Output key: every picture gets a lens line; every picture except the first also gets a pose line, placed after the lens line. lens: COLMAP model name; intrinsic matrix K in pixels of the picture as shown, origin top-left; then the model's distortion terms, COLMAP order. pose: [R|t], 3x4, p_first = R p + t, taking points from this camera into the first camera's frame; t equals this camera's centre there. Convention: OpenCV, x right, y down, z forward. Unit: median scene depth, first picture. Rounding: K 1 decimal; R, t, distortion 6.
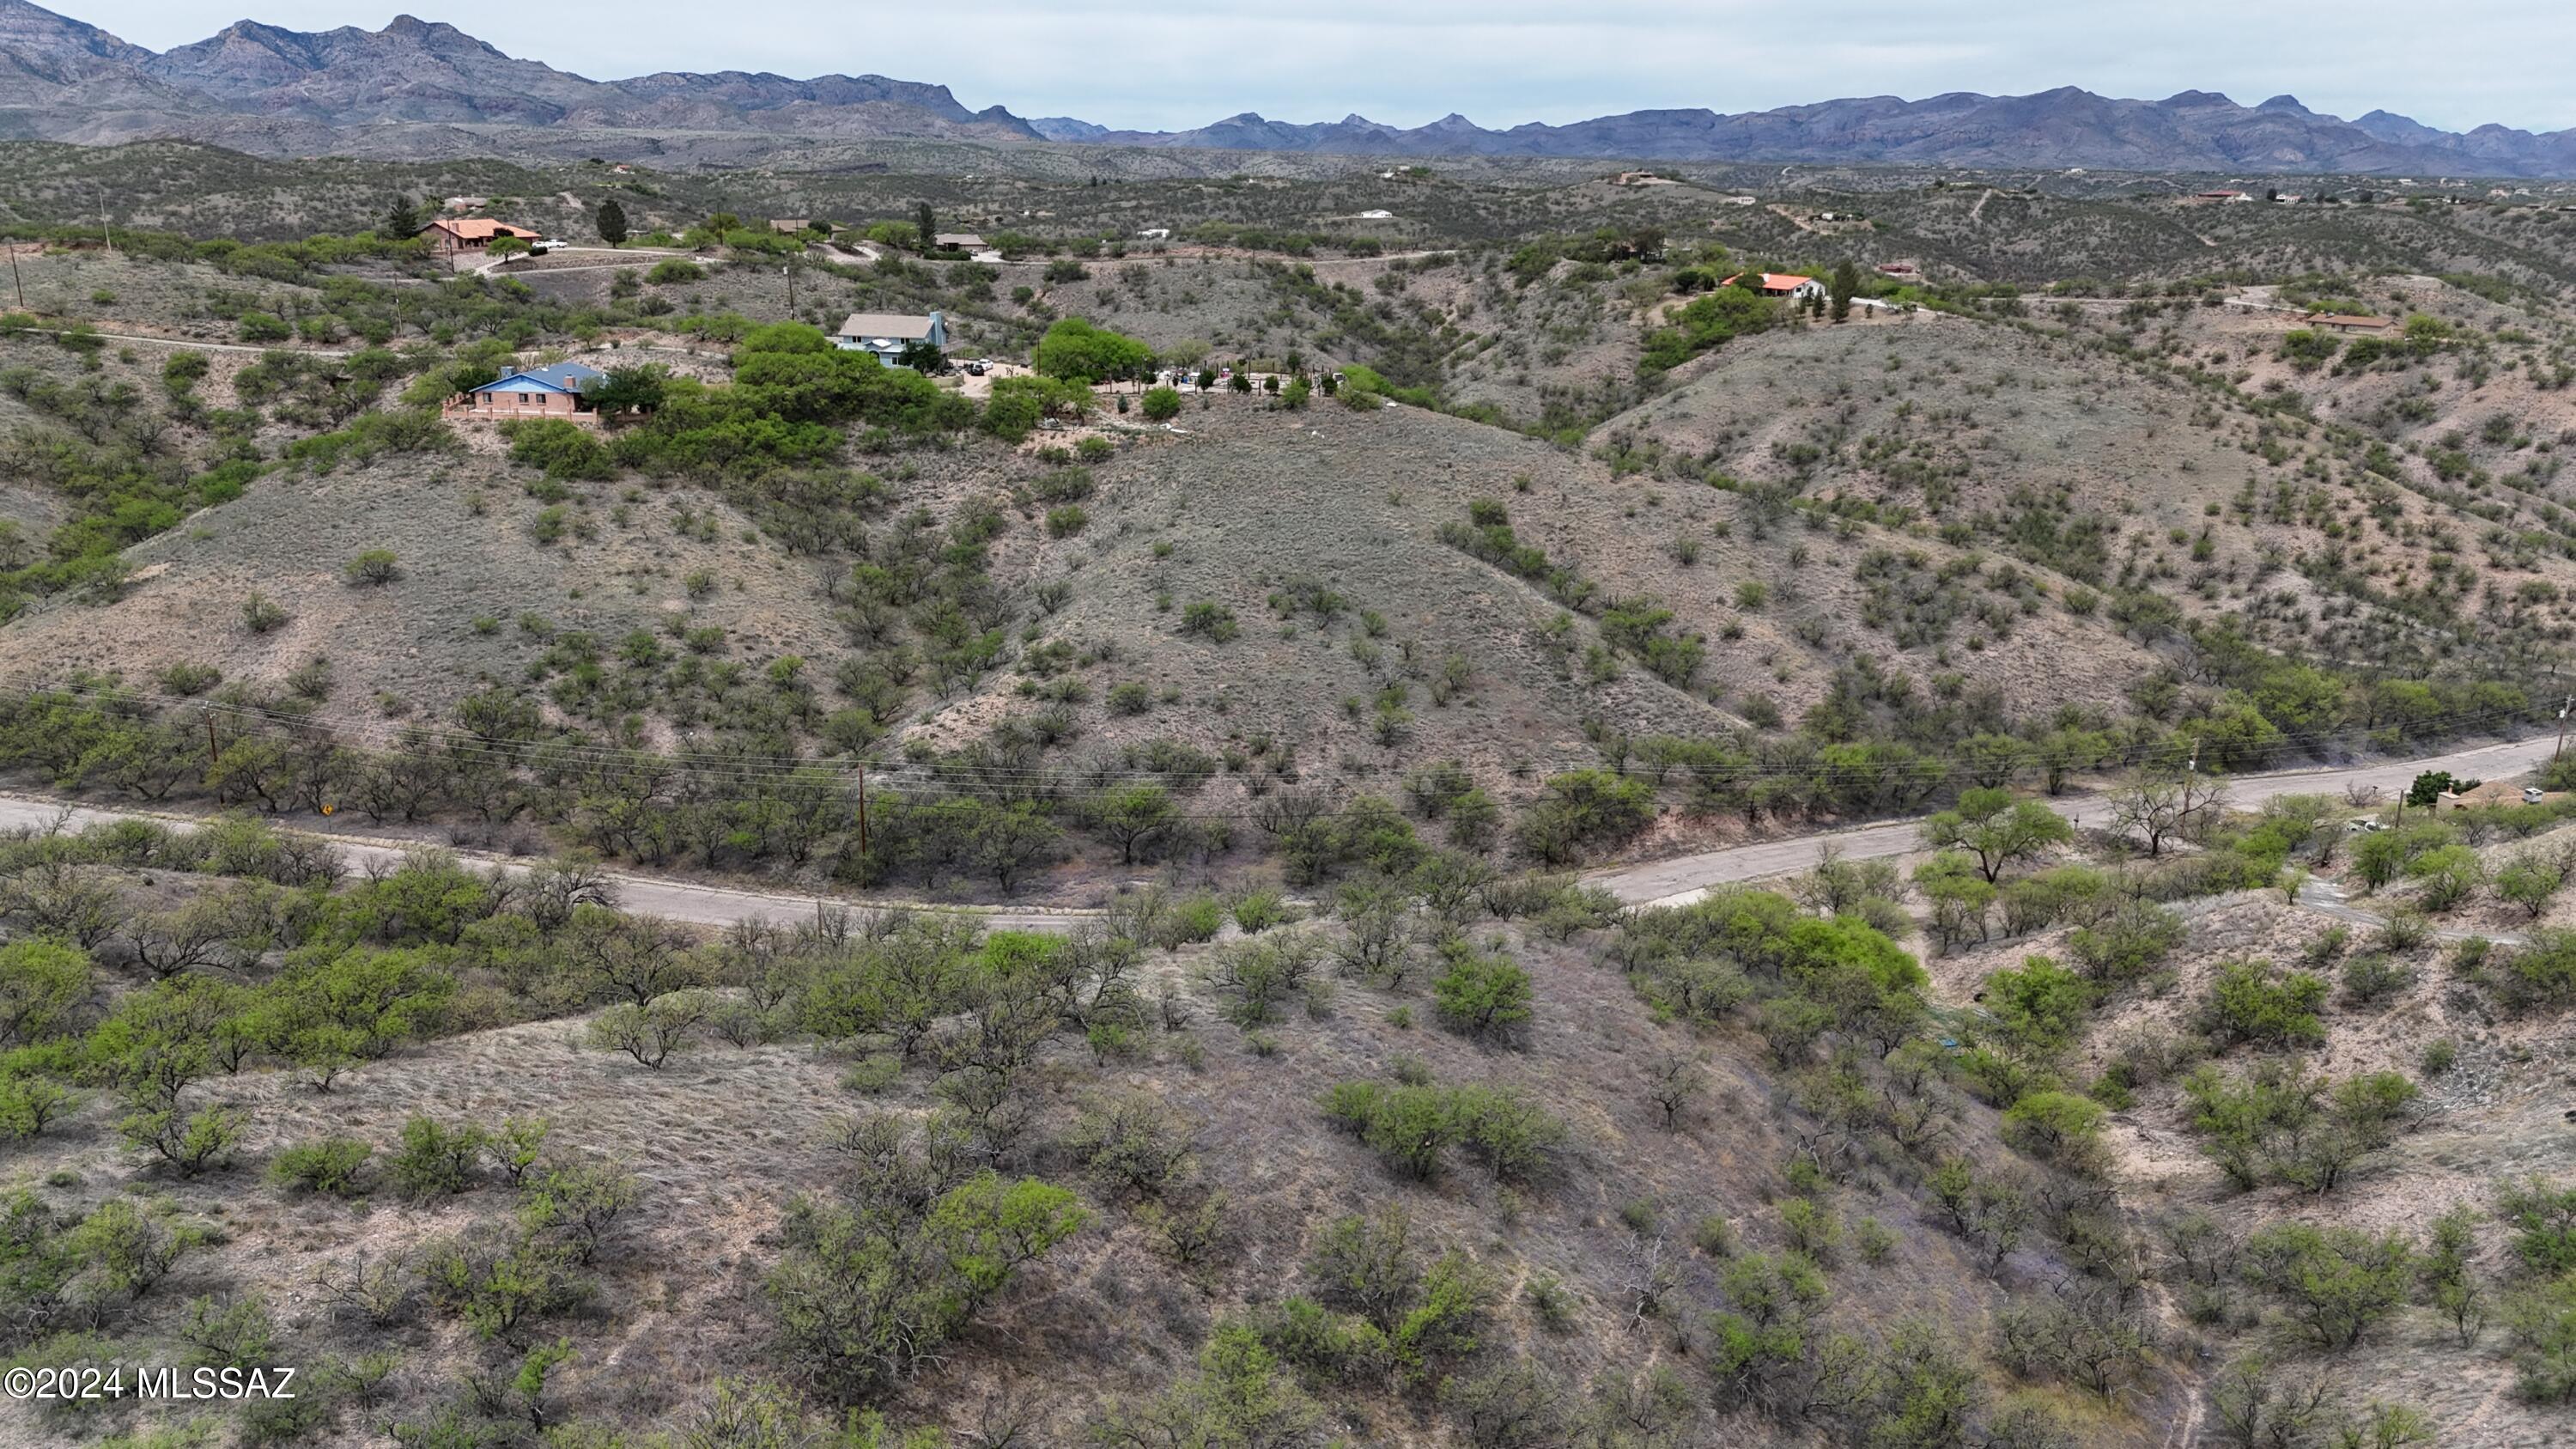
lens RADIAL K [[1869.8, 0, 1288.0], [0, 1869.8, 724.5], [0, 0, 1]] dist [0.079652, -0.089012]
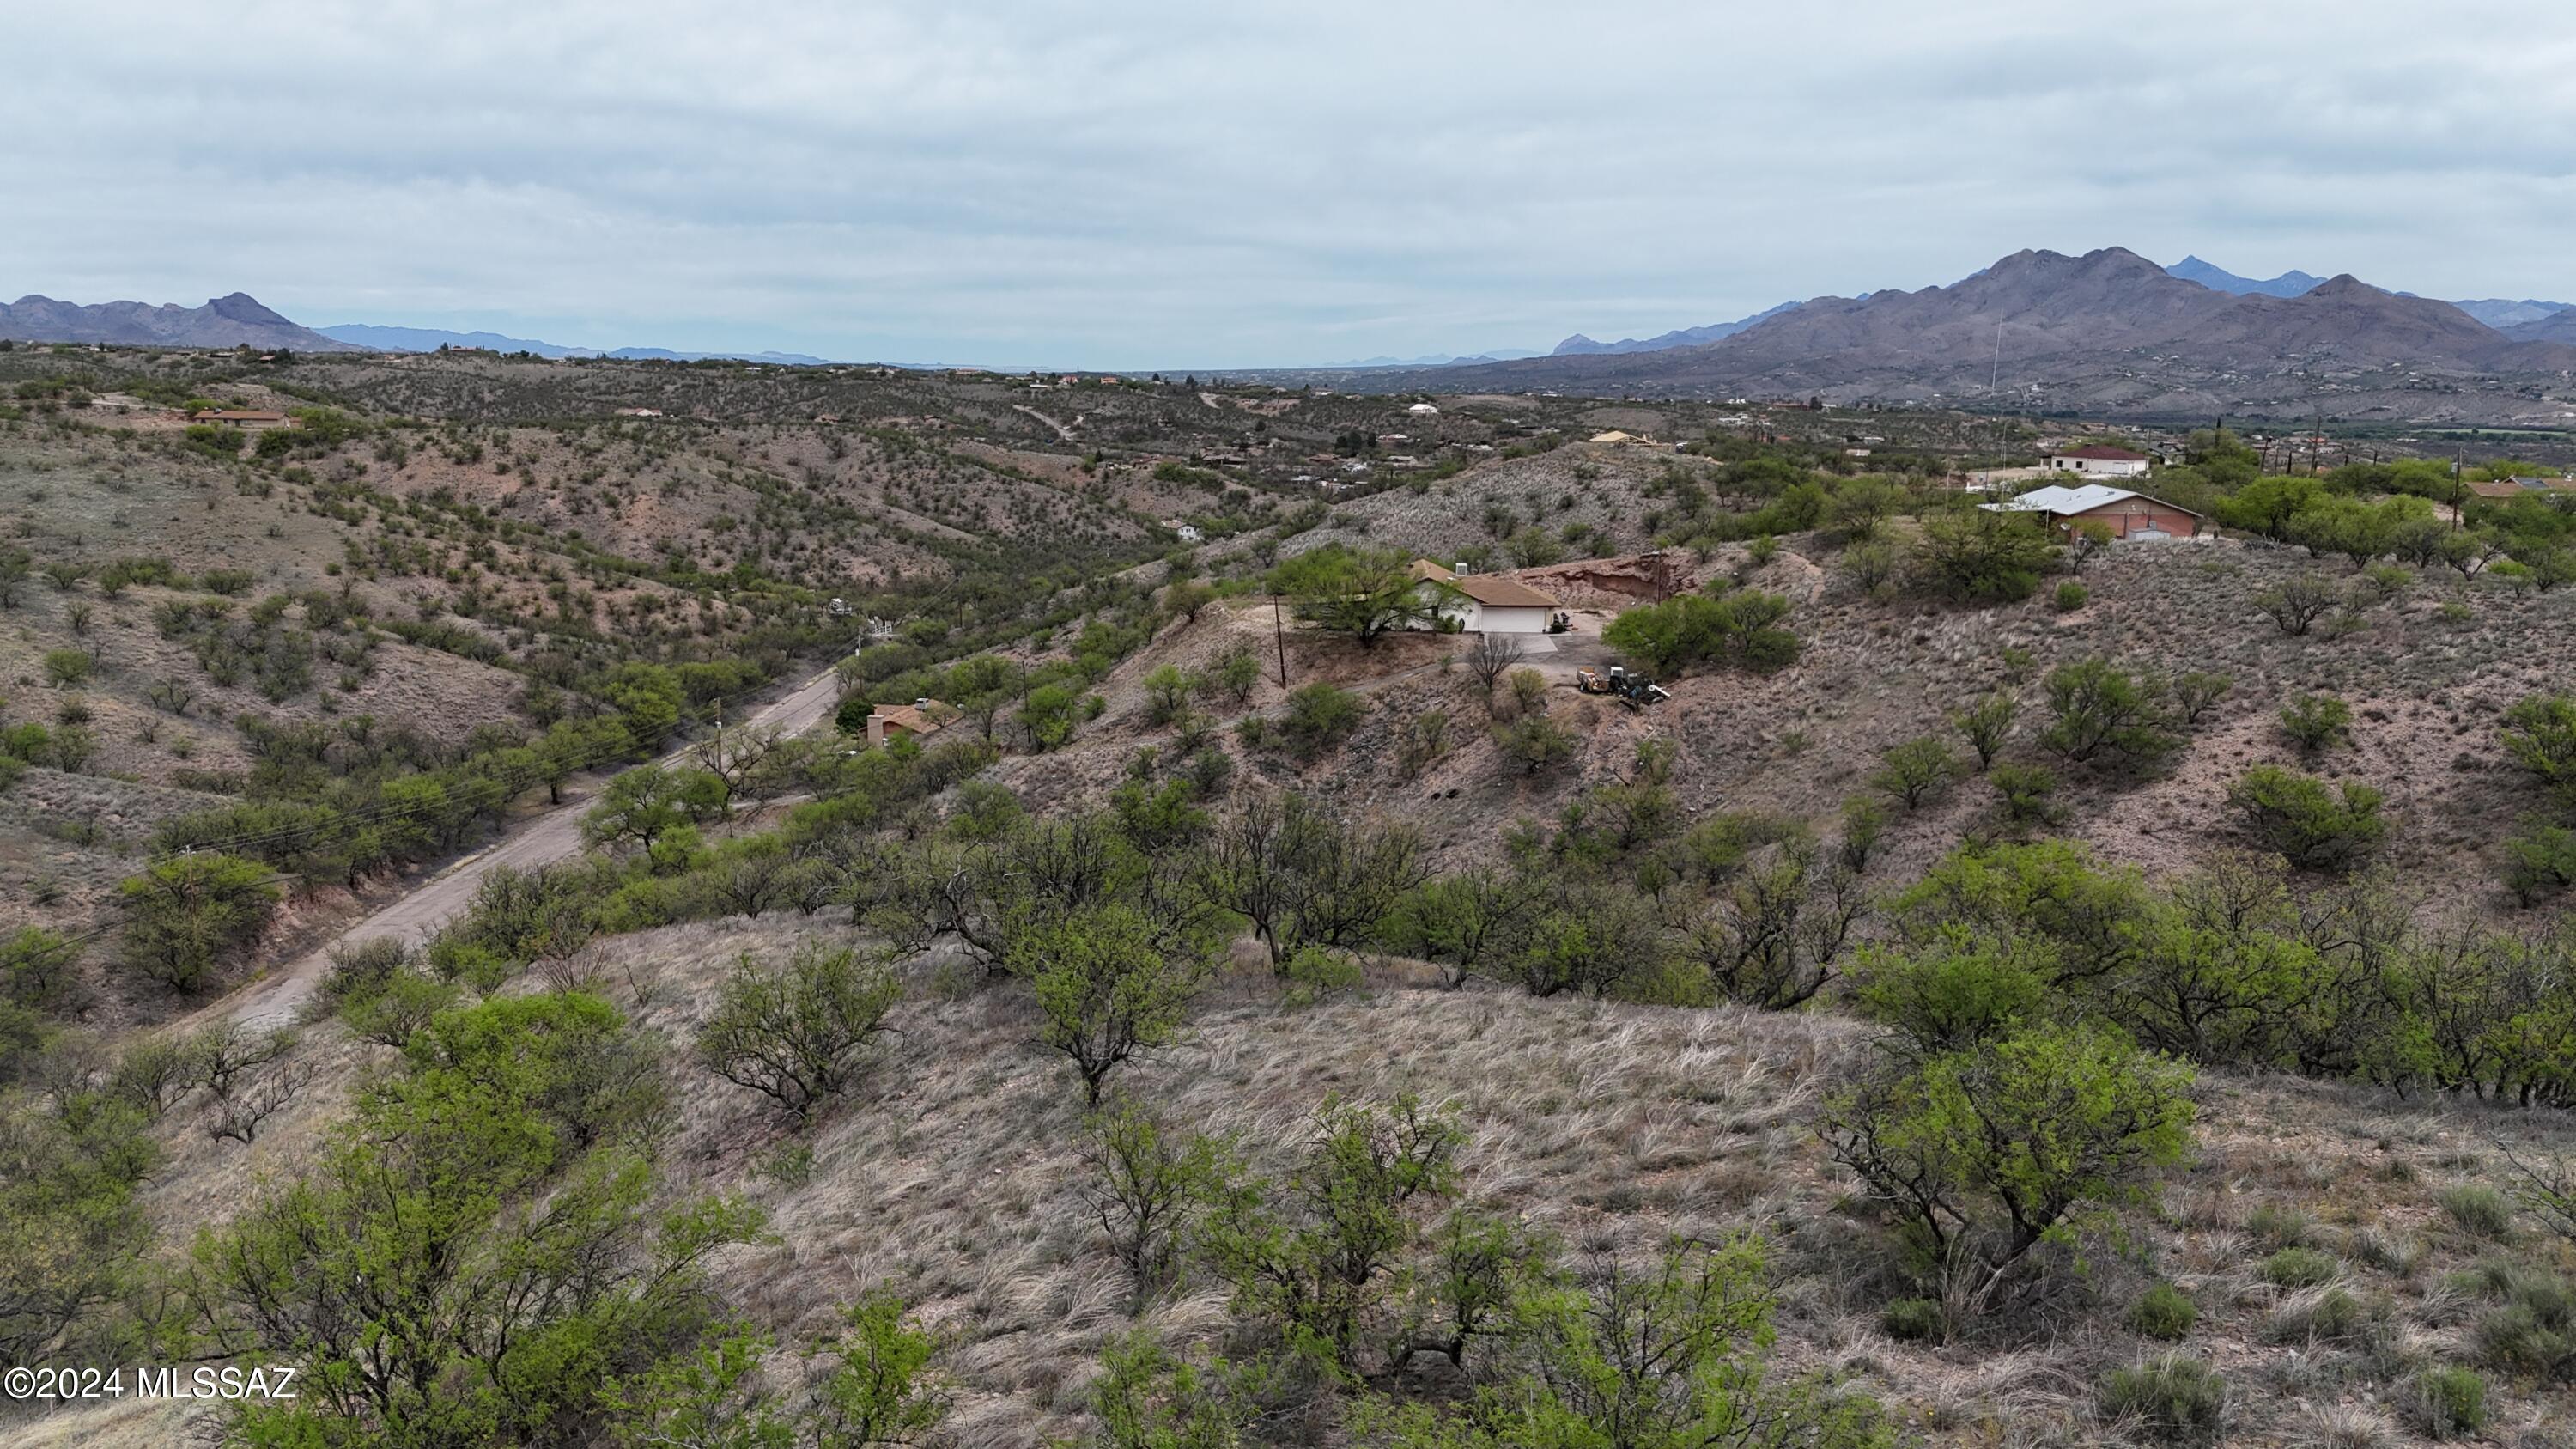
lens RADIAL K [[1869.8, 0, 1288.0], [0, 1869.8, 724.5], [0, 0, 1]] dist [0.079652, -0.089012]
pose [[0.445002, -0.174875, 0.878289, -0.181702], [0.247057, 0.966661, 0.067295, 0.019696], [-0.860777, 0.187041, 0.473370, 0.191983]]
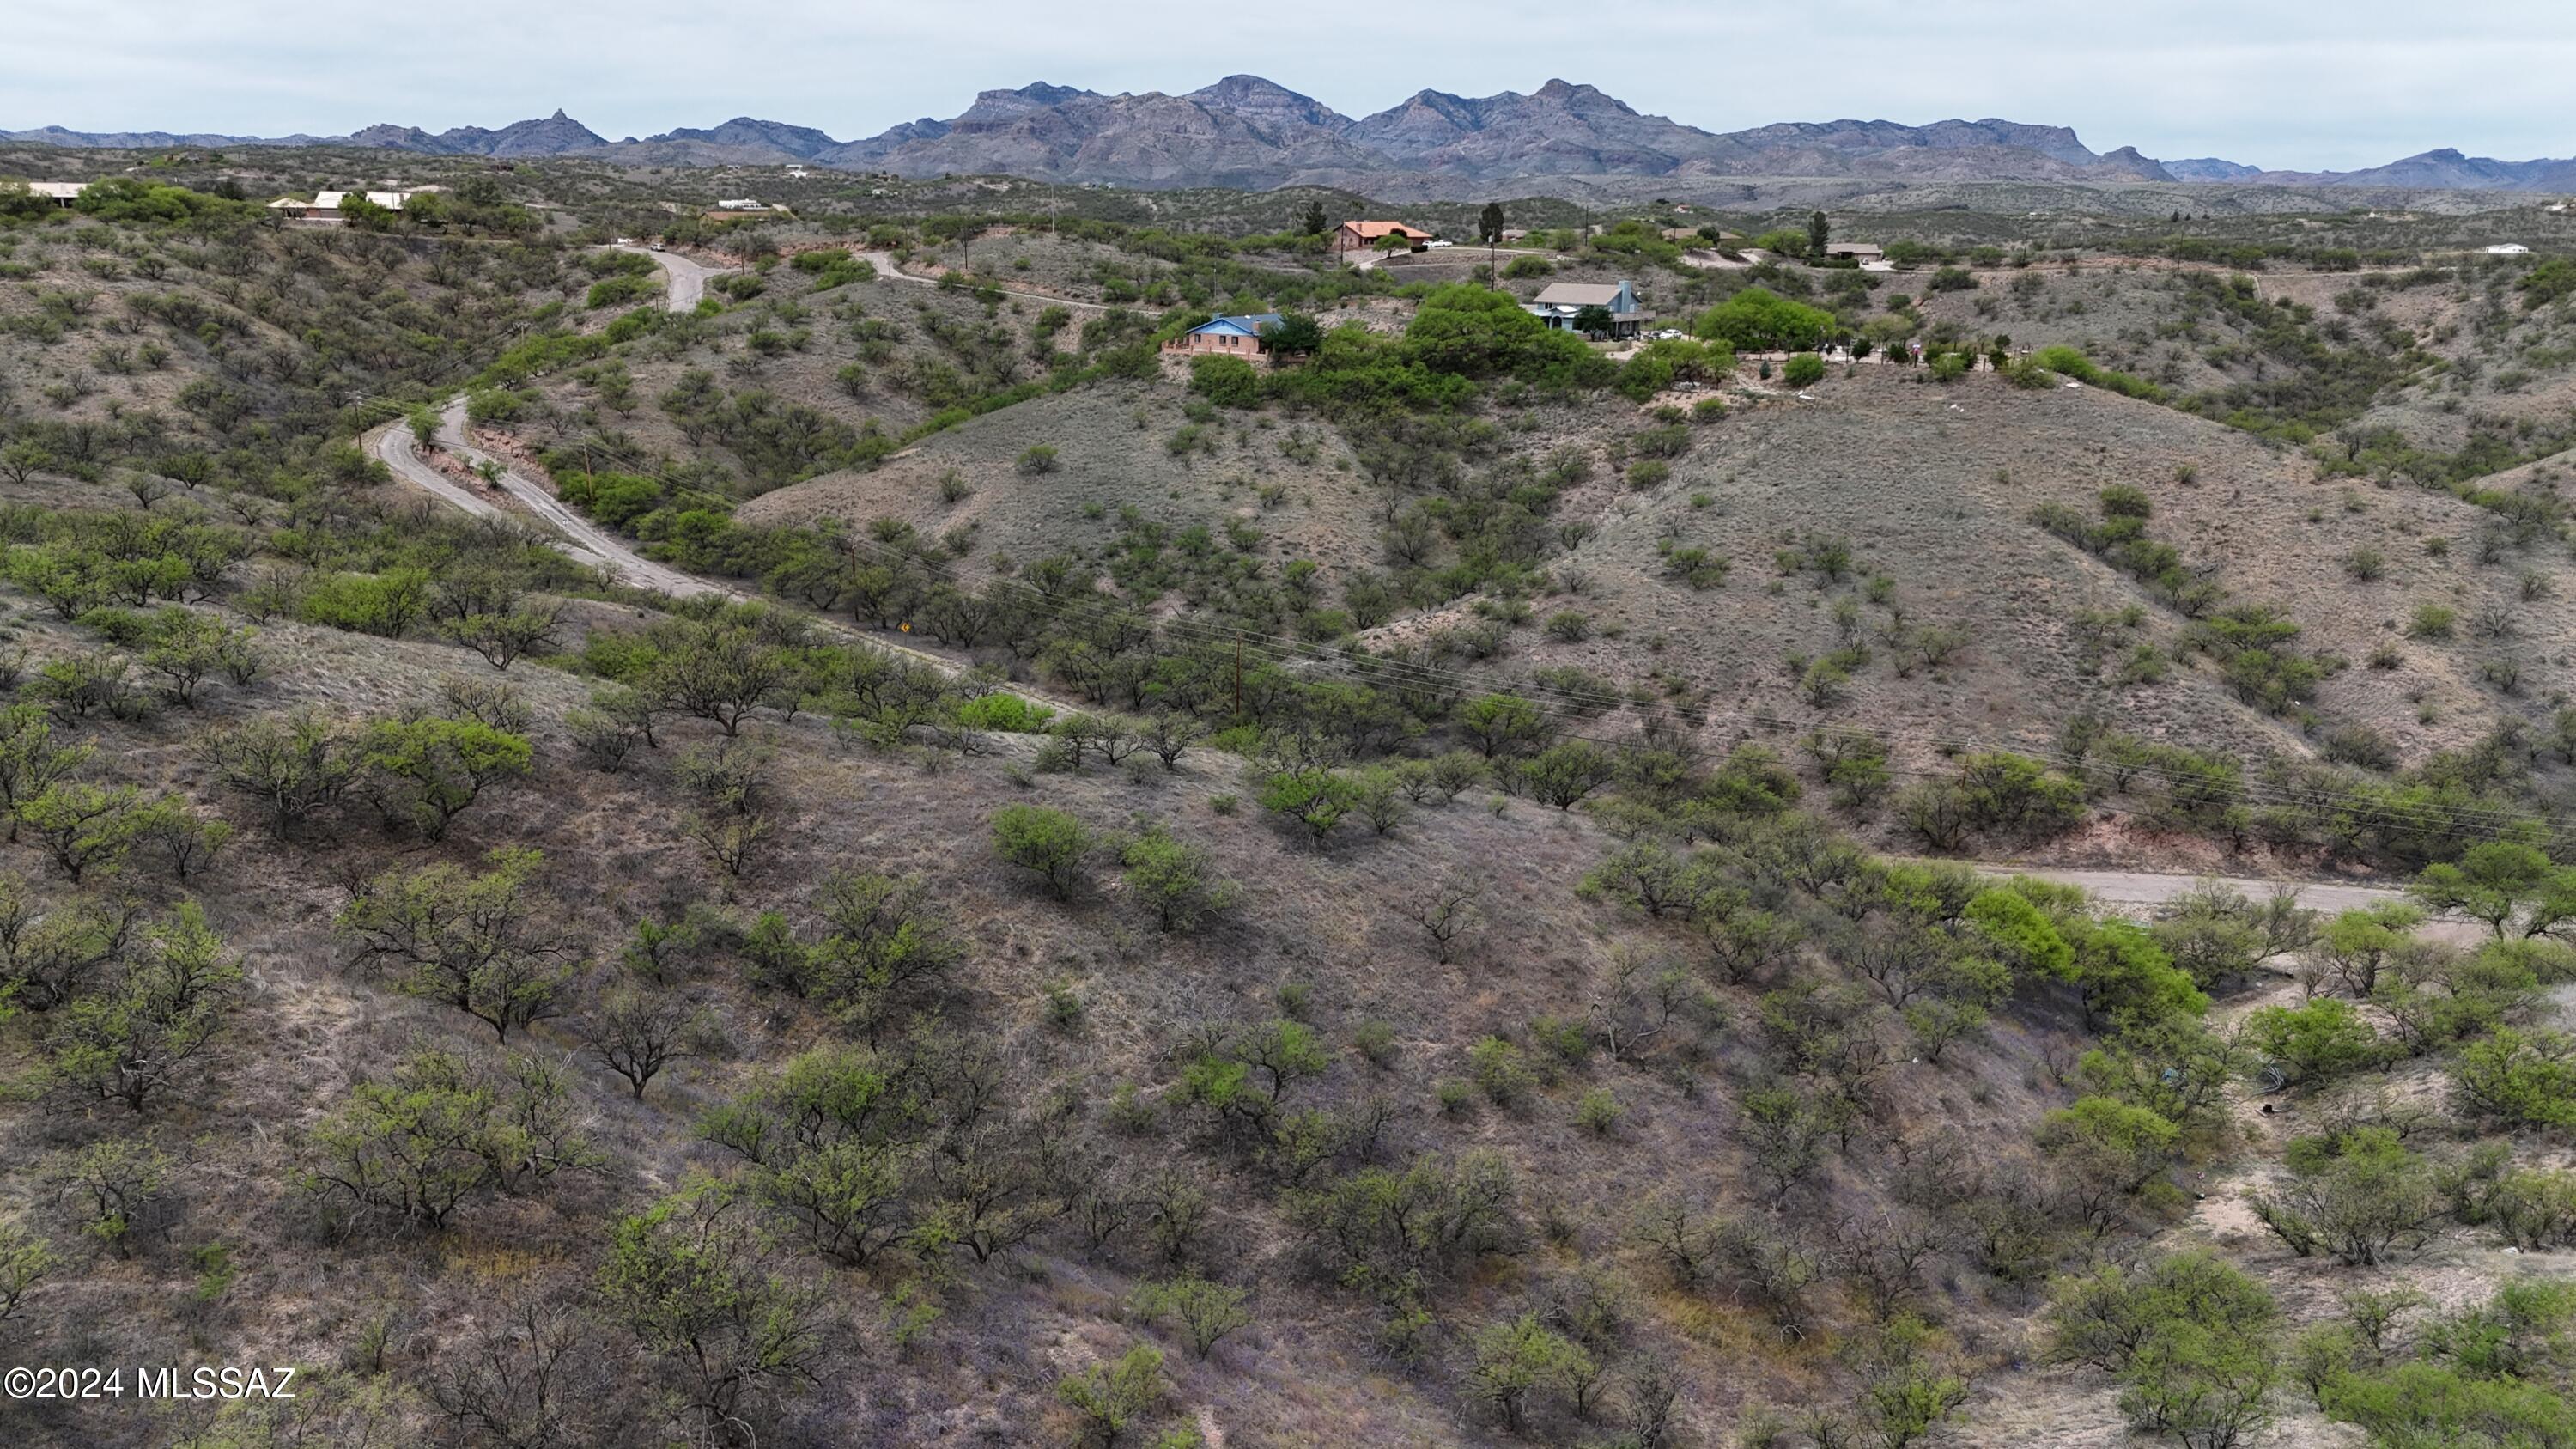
lens RADIAL K [[1869.8, 0, 1288.0], [0, 1869.8, 724.5], [0, 0, 1]] dist [0.079652, -0.089012]
pose [[0.855690, 0.138015, -0.498745, 0.207395], [-0.149245, 0.988645, 0.017526, 0.030101], [0.495501, 0.059439, 0.866571, 0.036585]]
